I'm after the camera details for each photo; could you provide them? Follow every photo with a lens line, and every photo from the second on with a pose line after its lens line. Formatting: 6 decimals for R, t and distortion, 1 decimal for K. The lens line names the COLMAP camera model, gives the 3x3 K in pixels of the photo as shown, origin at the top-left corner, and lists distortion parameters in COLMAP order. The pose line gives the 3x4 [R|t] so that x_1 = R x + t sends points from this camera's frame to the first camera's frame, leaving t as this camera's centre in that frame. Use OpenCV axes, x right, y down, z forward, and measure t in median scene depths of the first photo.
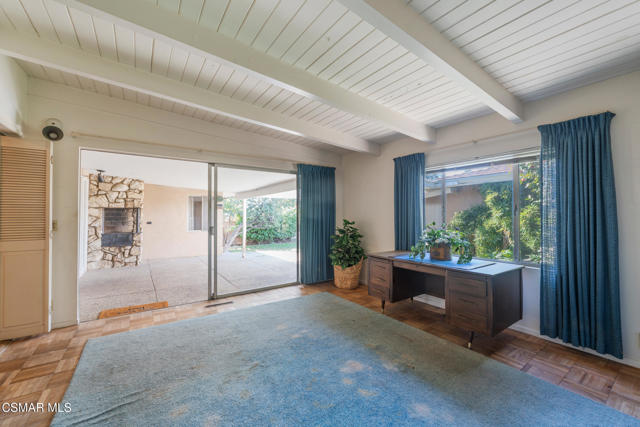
lens RADIAL K [[257.3, 0, 318.6], [0, 257.3, 213.1], [0, 0, 1]] dist [-0.000893, -0.000884]
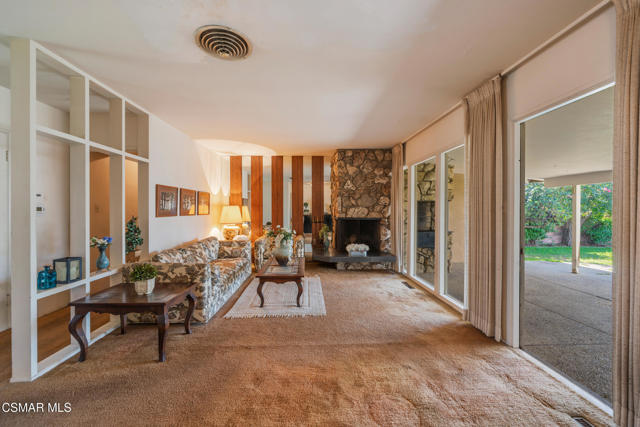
lens RADIAL K [[257.3, 0, 317.0], [0, 257.3, 211.2], [0, 0, 1]] dist [-0.000893, -0.000884]
pose [[0.837513, 0.001934, -0.546414, -0.624151], [0.006802, 0.999879, 0.013966, -0.001932], [0.546375, -0.015414, 0.837399, 0.108271]]
